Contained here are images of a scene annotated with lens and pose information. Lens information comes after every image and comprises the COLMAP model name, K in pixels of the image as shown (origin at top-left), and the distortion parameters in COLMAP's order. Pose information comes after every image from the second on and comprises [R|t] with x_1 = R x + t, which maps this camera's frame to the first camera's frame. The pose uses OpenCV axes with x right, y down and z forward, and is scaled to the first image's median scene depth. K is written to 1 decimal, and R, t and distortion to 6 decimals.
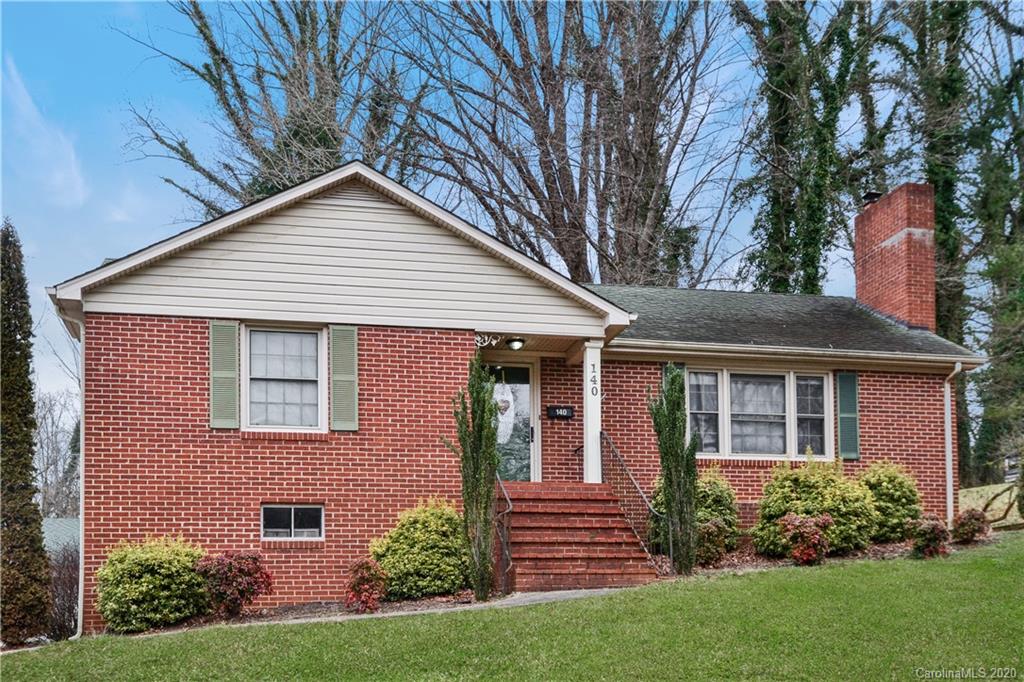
lens RADIAL K [[1147.4, 0, 513.3], [0, 1147.4, 414.8], [0, 0, 1]] dist [0.021028, 0.000000]
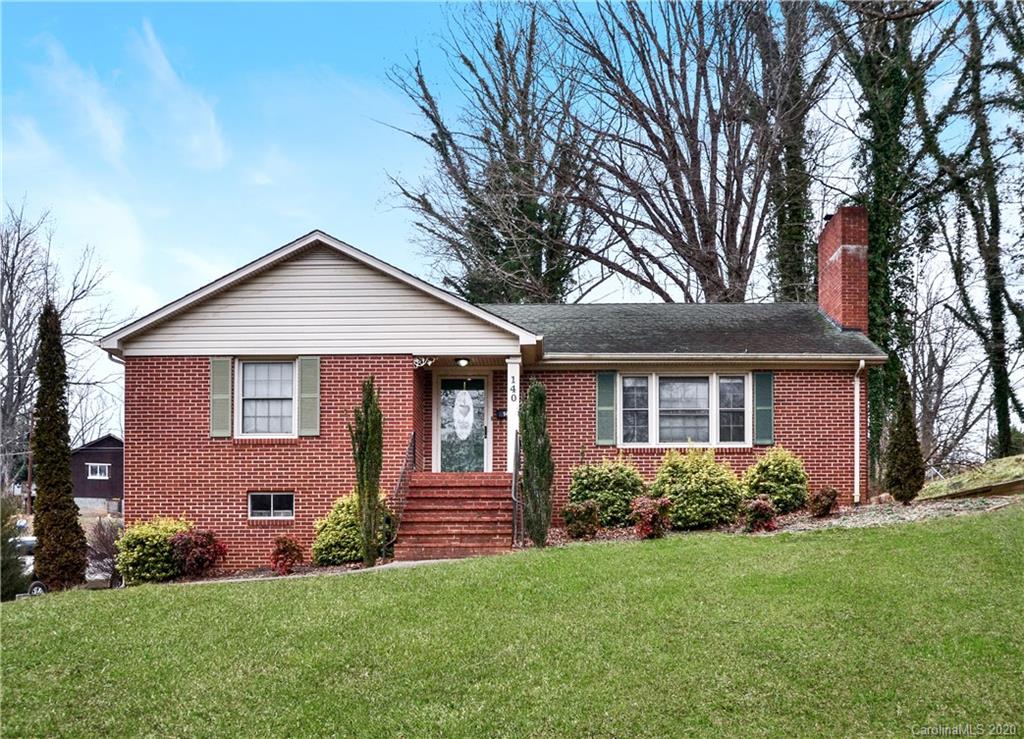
lens RADIAL K [[932.5, 0, 508.0], [0, 932.5, 418.5], [0, 0, 1]] dist [-0.084652, 0.002564]
pose [[0.976419, -0.027218, -0.214160, 0.301218], [0.031648, 0.999350, 0.017284, -0.017252], [0.213550, -0.023654, 0.976646, 0.004556]]
